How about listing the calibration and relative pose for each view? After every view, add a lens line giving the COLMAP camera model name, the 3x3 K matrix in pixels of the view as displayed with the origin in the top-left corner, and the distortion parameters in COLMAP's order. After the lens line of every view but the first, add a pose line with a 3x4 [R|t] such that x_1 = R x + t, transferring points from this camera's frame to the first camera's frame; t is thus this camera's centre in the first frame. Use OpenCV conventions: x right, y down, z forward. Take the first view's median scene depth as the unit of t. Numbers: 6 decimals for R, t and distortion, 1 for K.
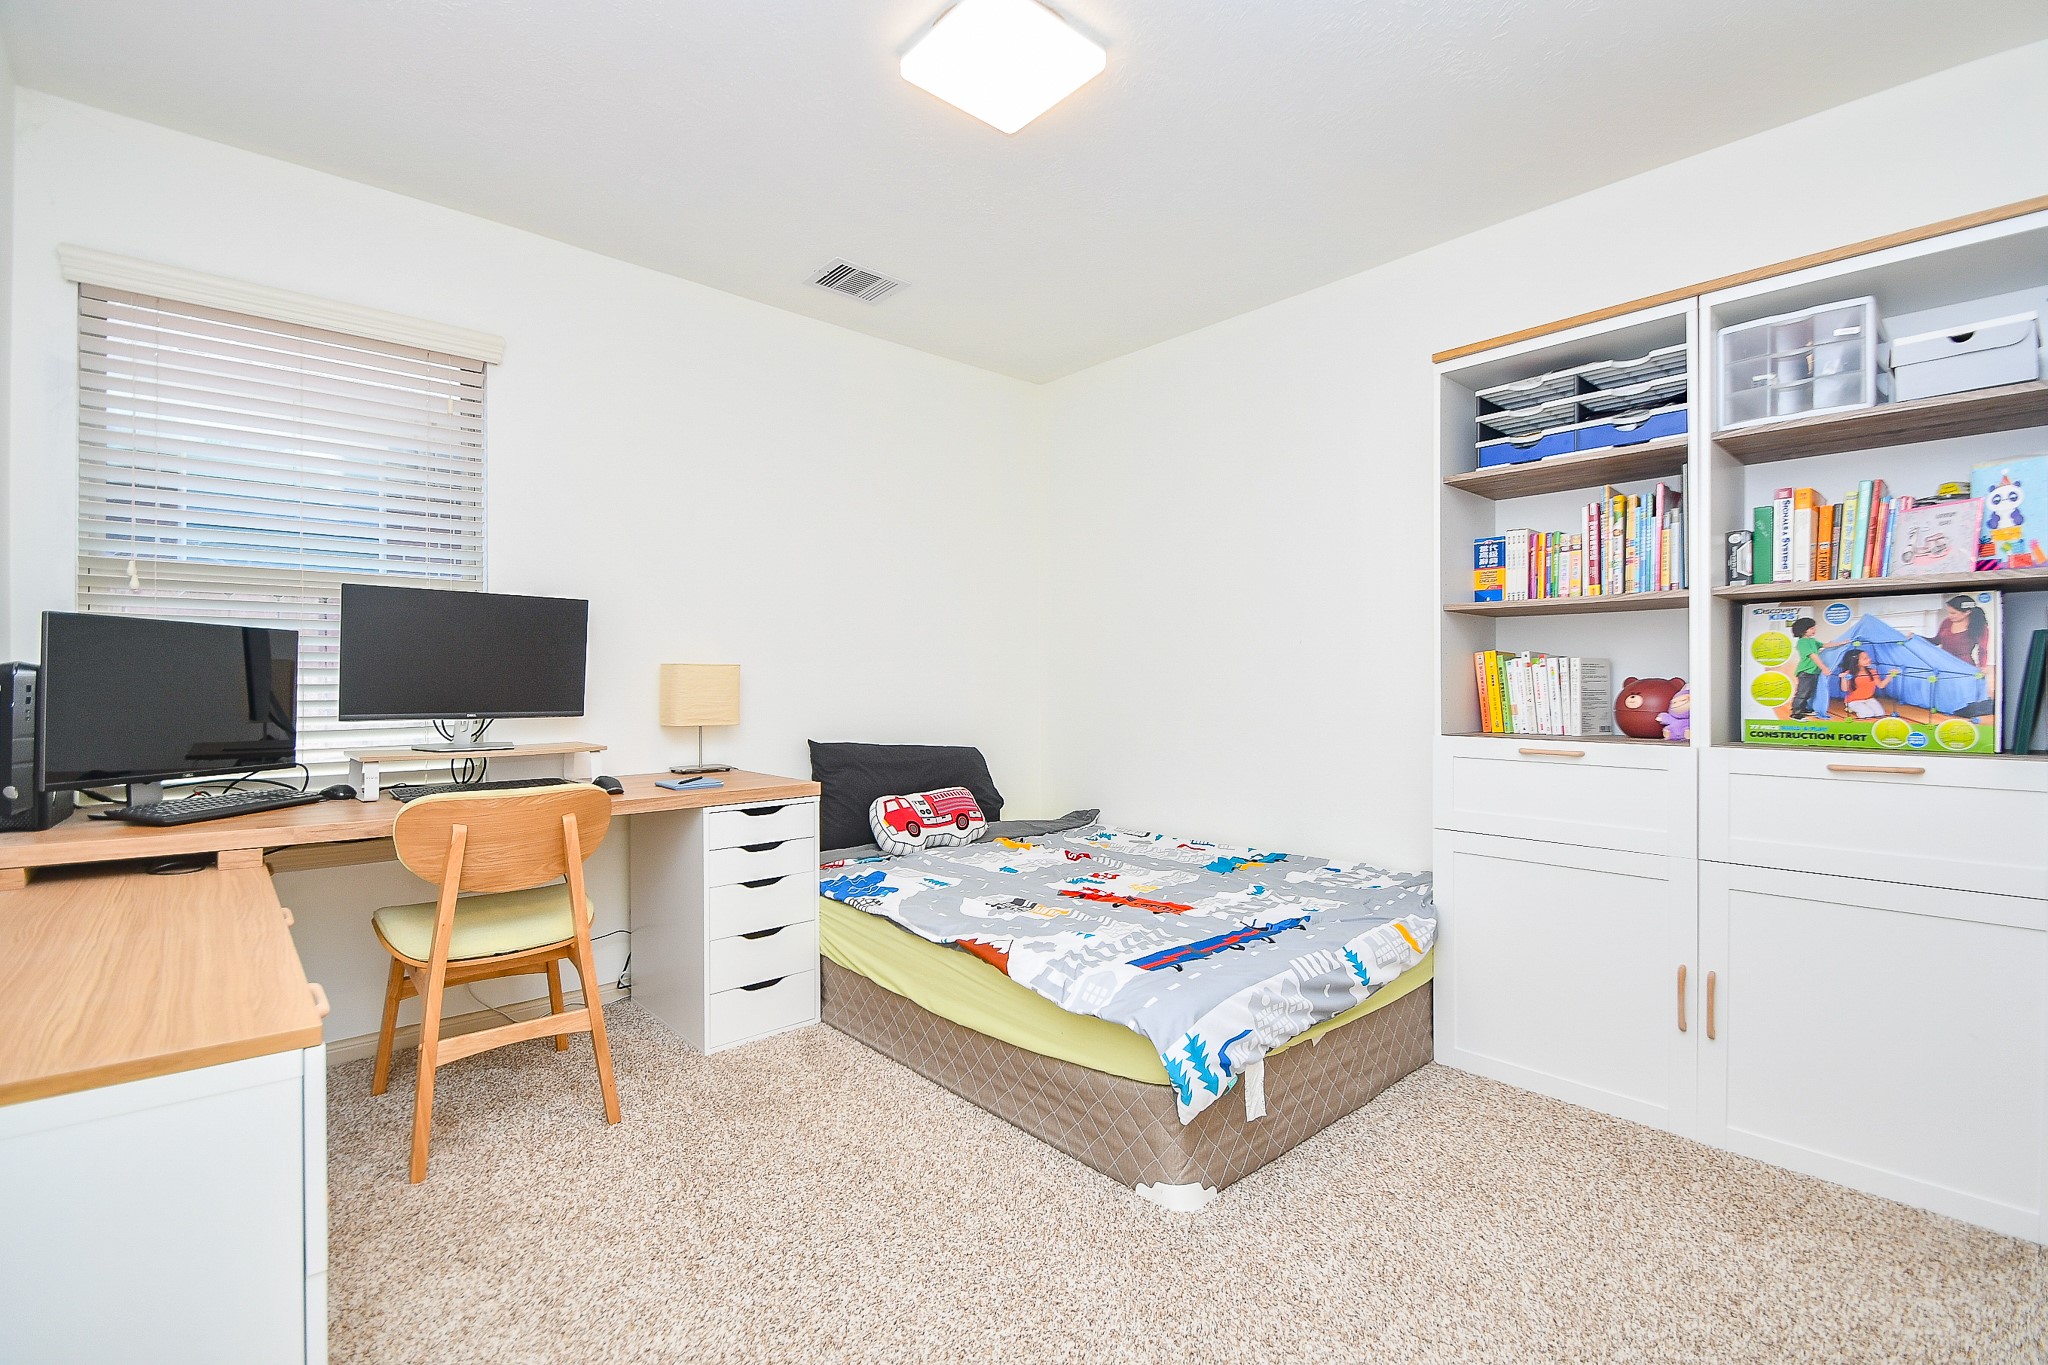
lens RADIAL K [[927.7, 0, 1010.6], [0, 927.7, 679.8], [0, 0, 1]] dist [0.001554, -0.001986]
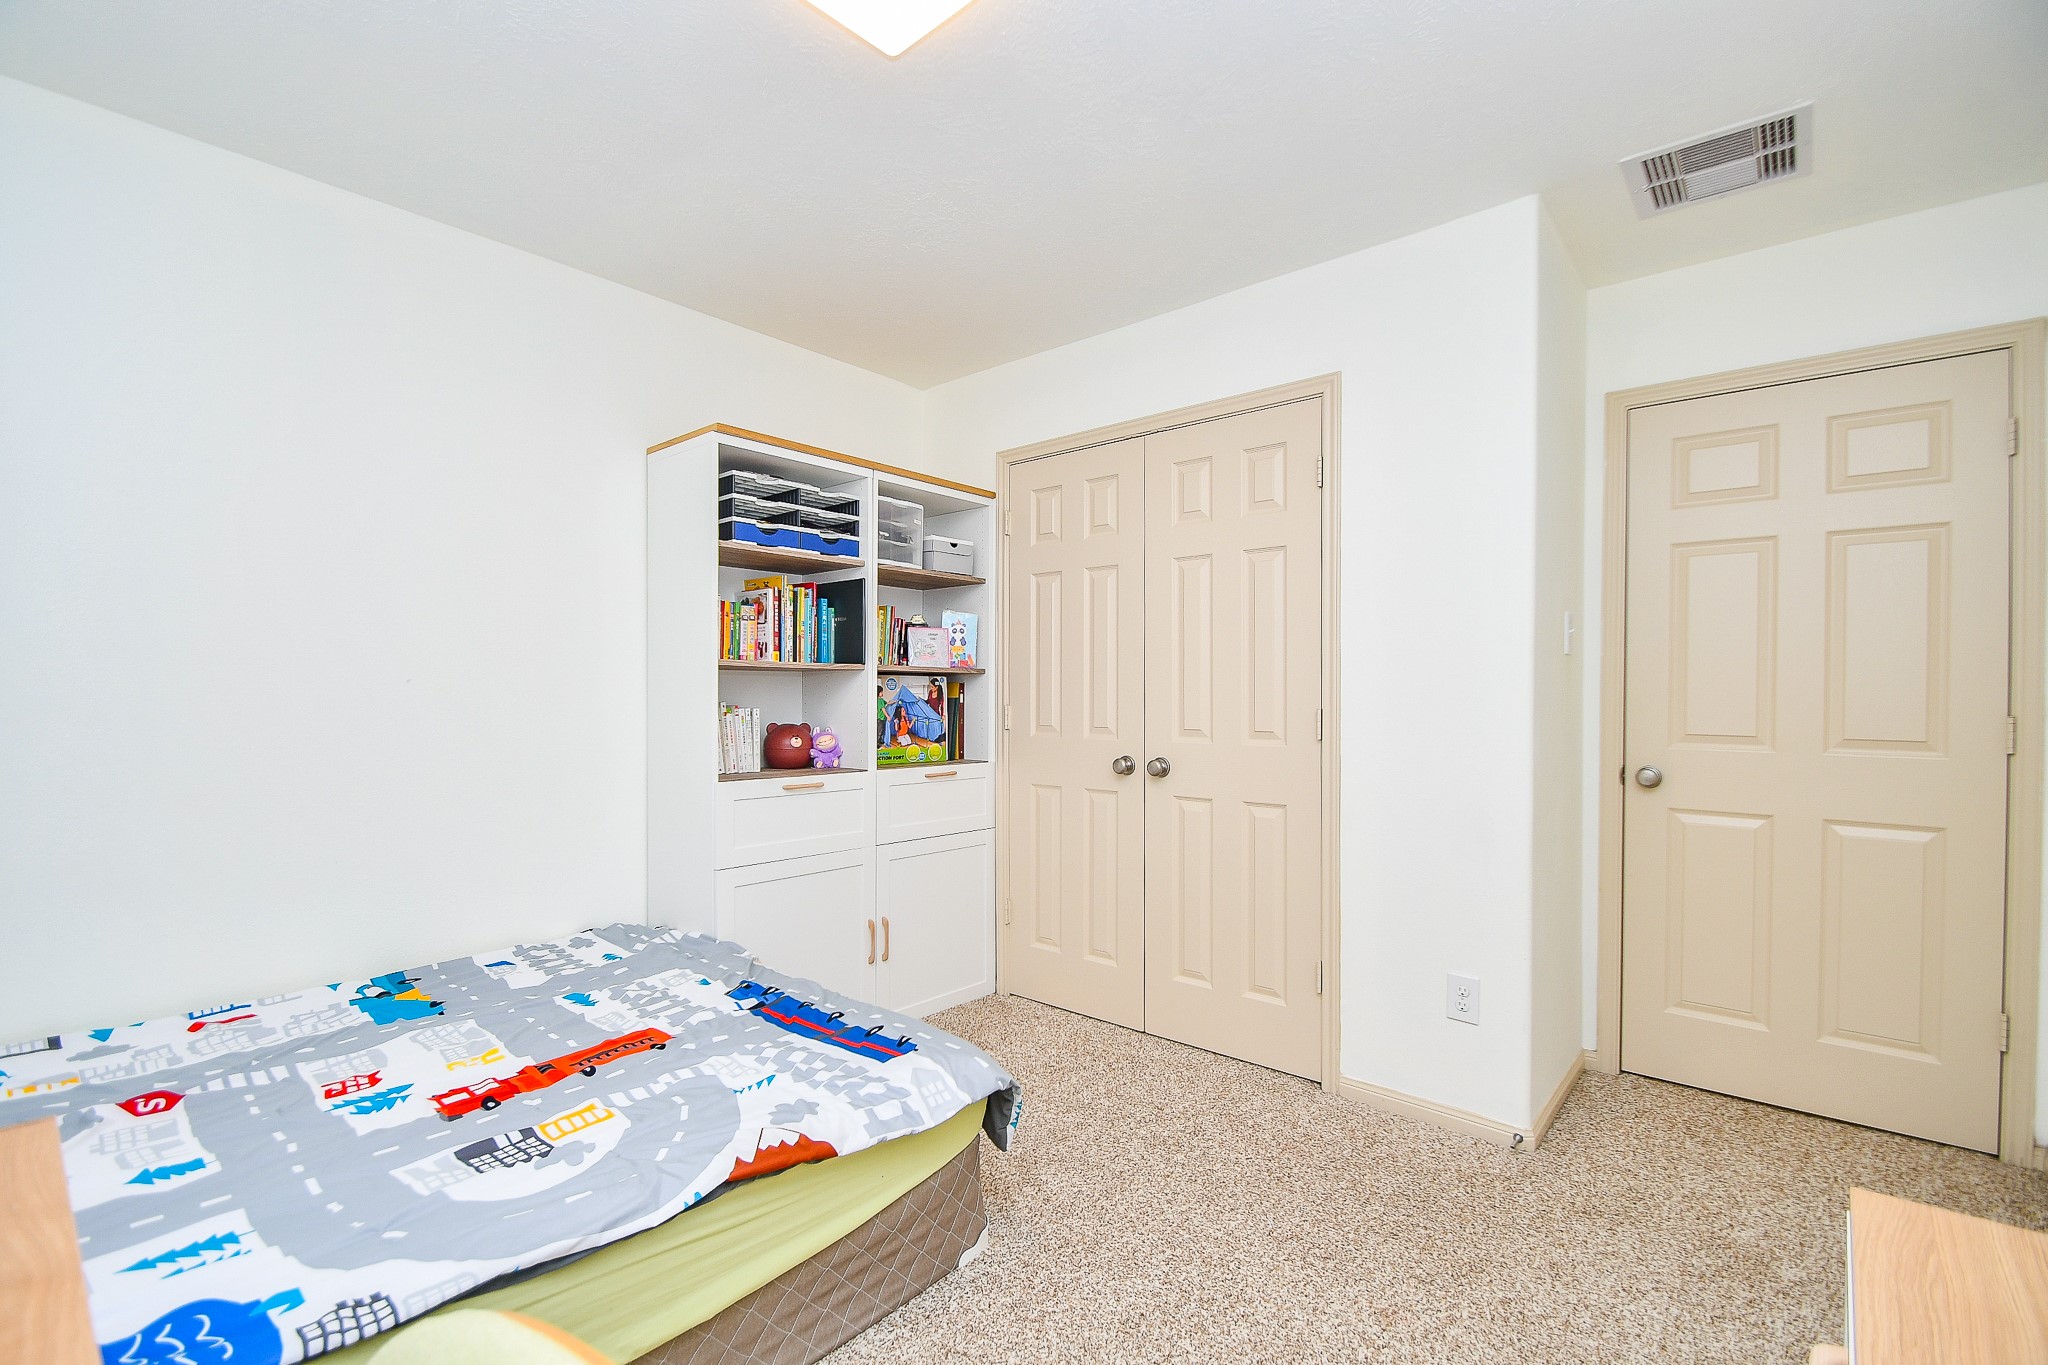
lens RADIAL K [[927.7, 0, 1007.3], [0, 927.7, 695.3], [0, 0, 1]] dist [0.001554, -0.001986]
pose [[-0.131594, -0.000859, 0.991303, -0.803332], [-0.004976, 0.999988, 0.000206, -0.053009], [-0.991291, -0.004905, -0.131597, 1.024326]]
